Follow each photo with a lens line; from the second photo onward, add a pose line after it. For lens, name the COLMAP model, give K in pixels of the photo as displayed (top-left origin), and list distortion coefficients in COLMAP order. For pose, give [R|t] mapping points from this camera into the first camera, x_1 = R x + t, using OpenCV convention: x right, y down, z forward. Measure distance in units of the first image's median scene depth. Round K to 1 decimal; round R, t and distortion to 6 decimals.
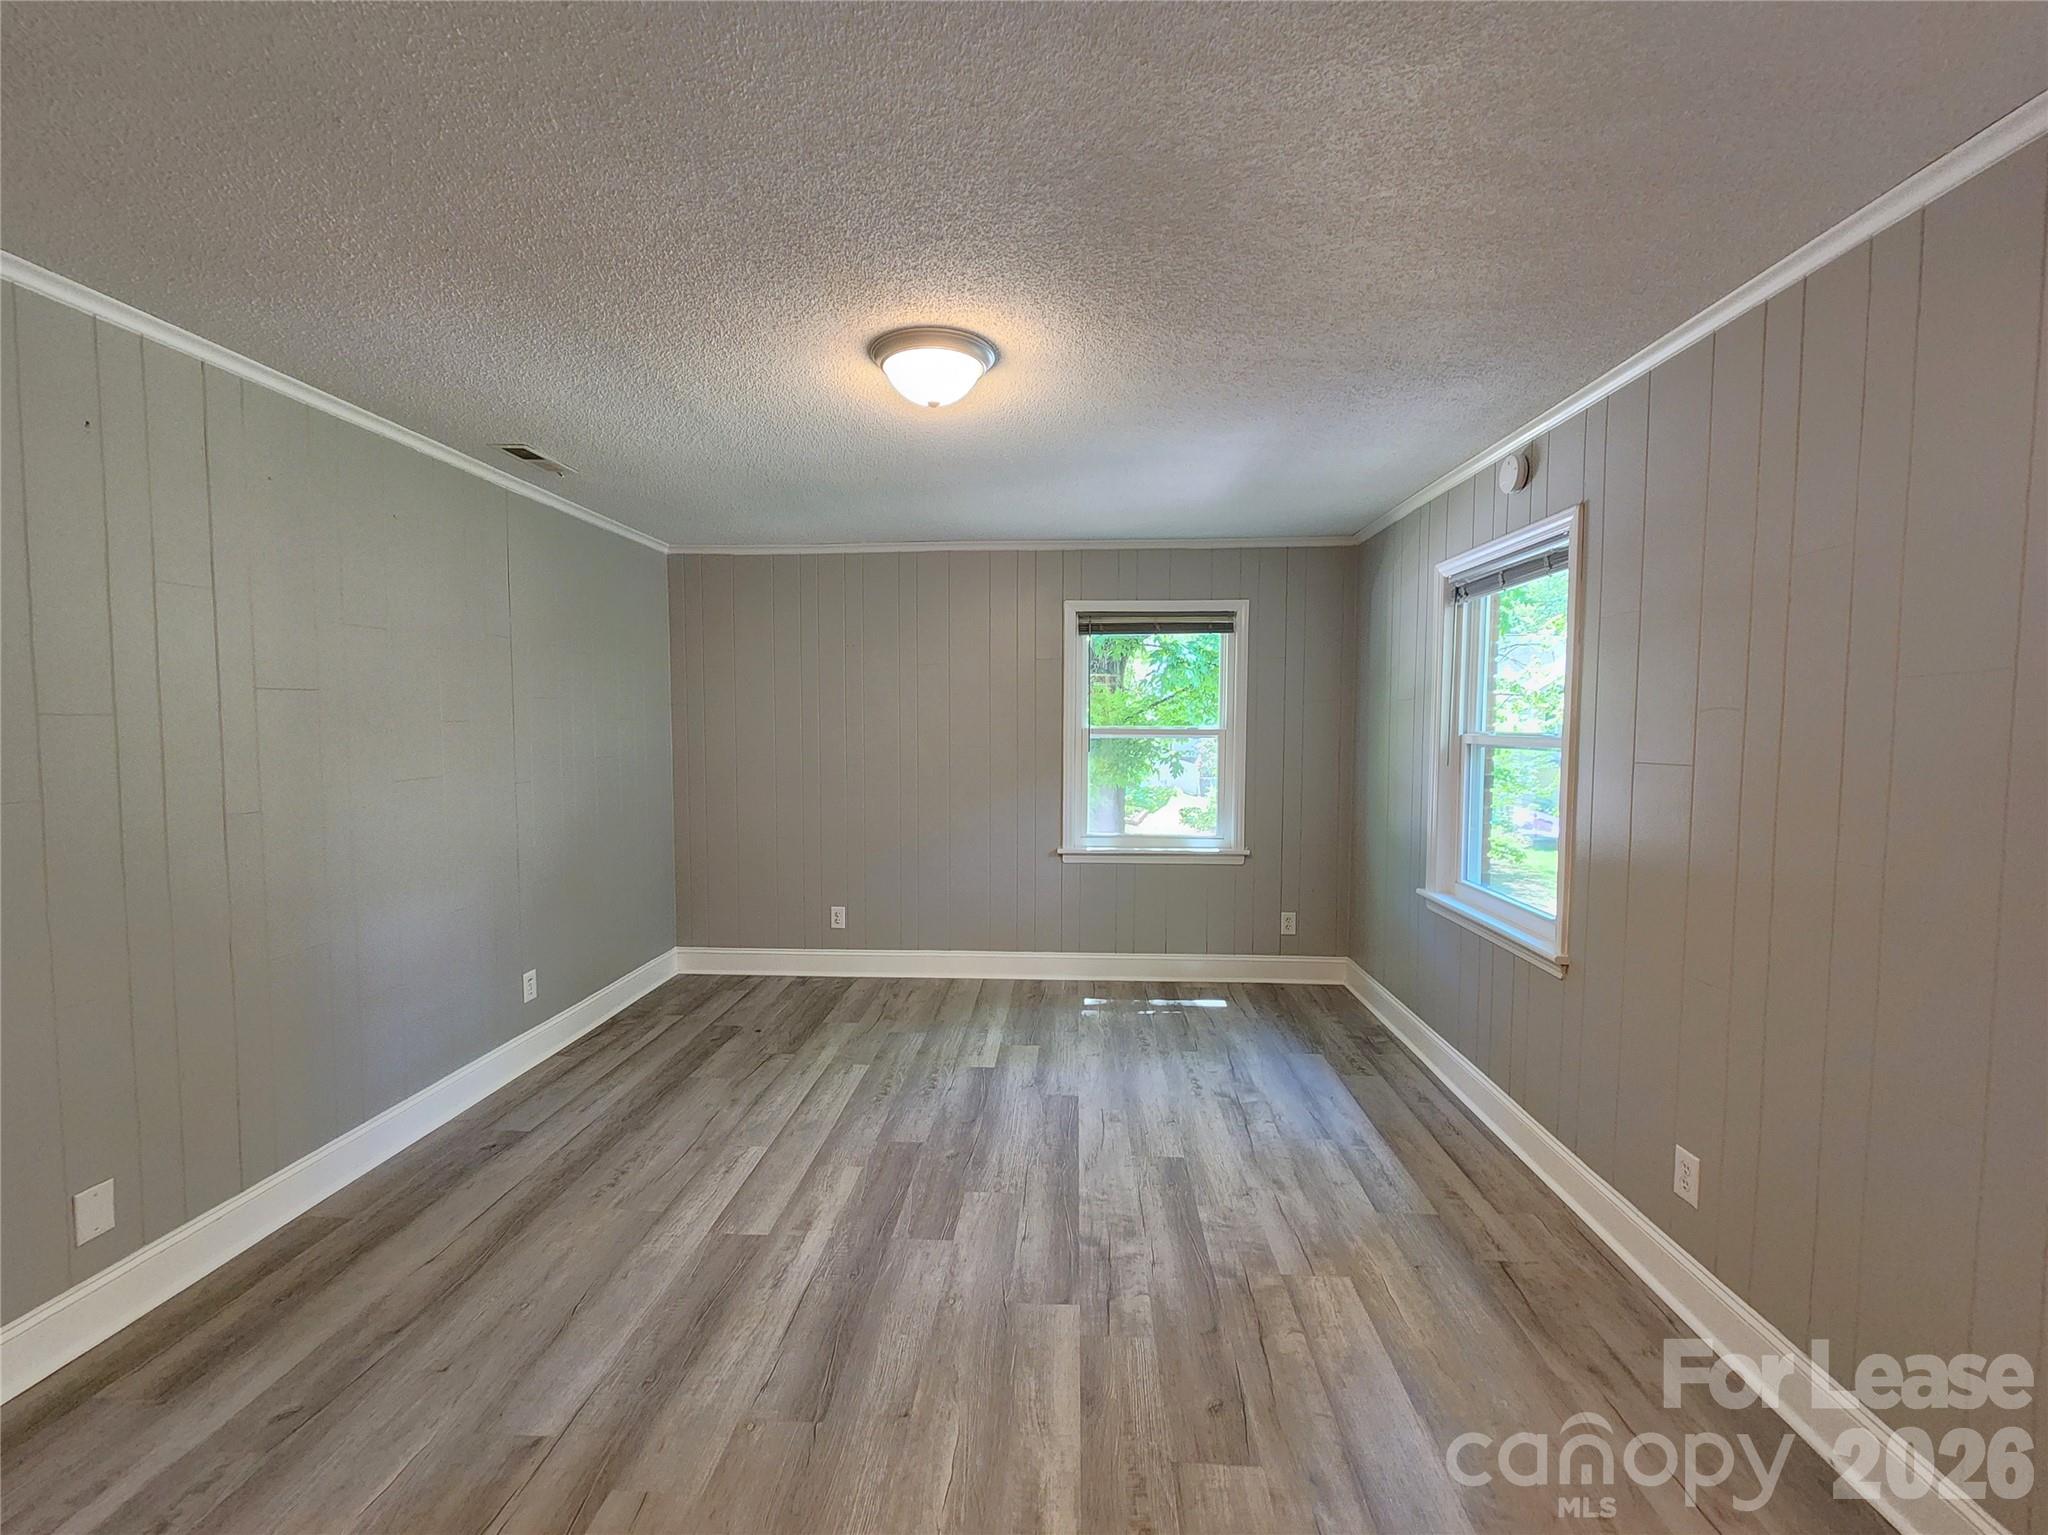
lens RADIAL K [[846.7, 0, 1035.2], [0, 846.7, 758.4], [0, 0, 1]] dist [0.001931, 0.000171]
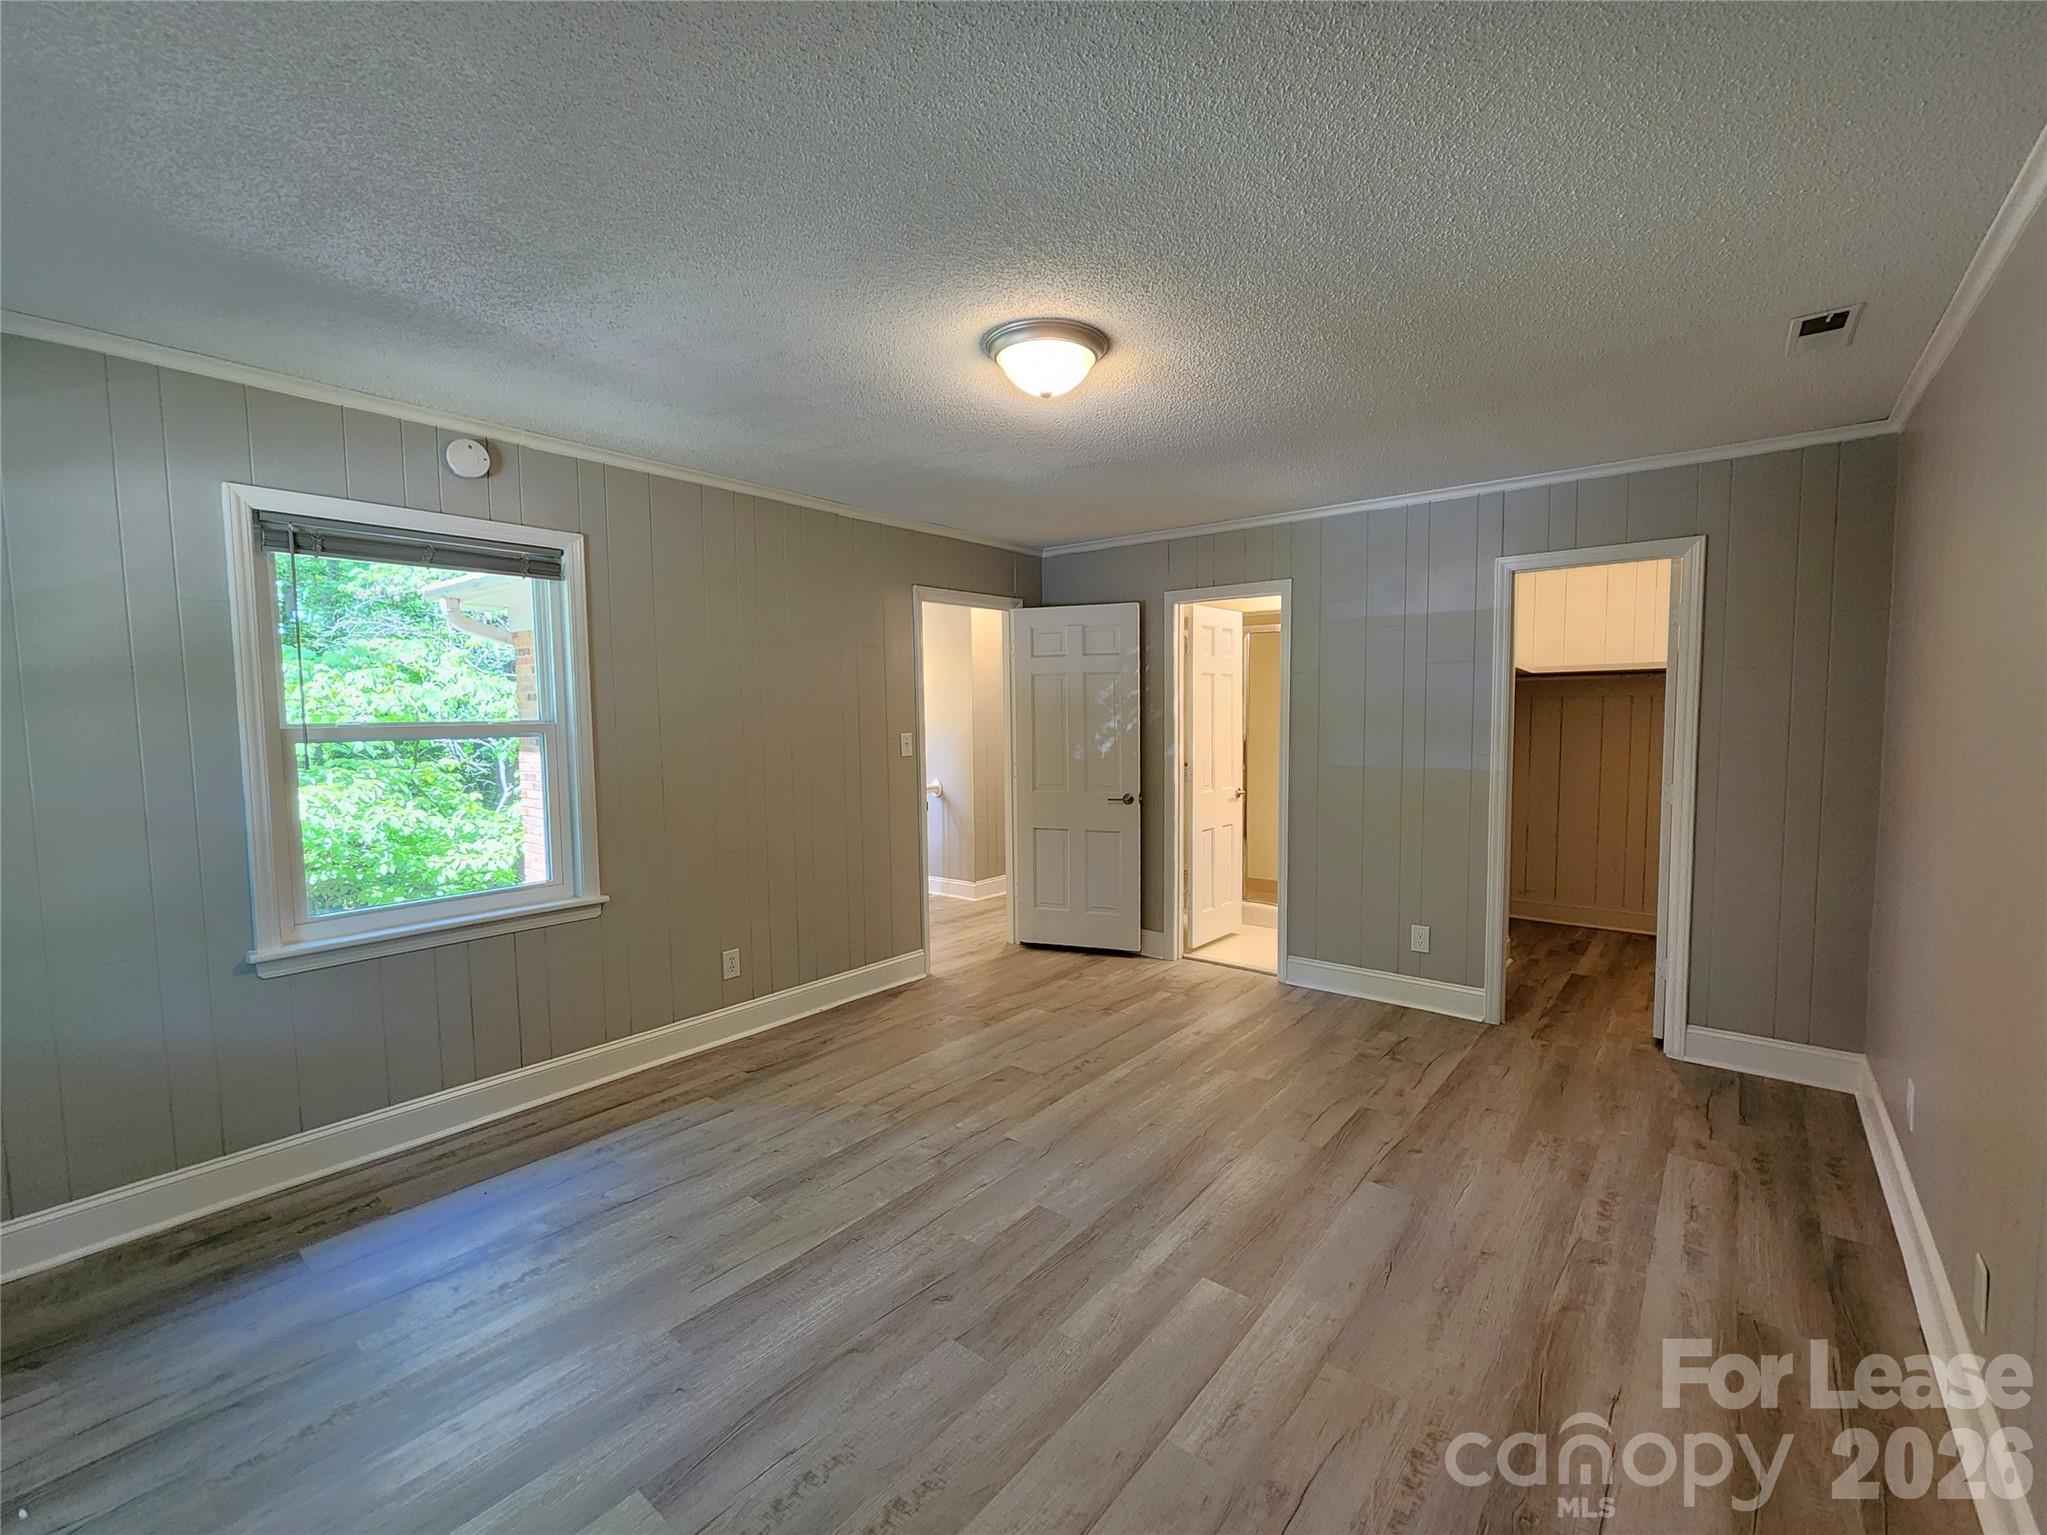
lens RADIAL K [[871.2, 0, 1023.5], [0, 871.2, 767.5], [0, 0, 1]] dist [-0.000059, 0.000283]
pose [[-0.800560, -0.039719, 0.597935, -0.603840], [0.029625, 0.993958, 0.105690, -0.067224], [-0.598520, 0.102325, -0.794546, 1.558346]]
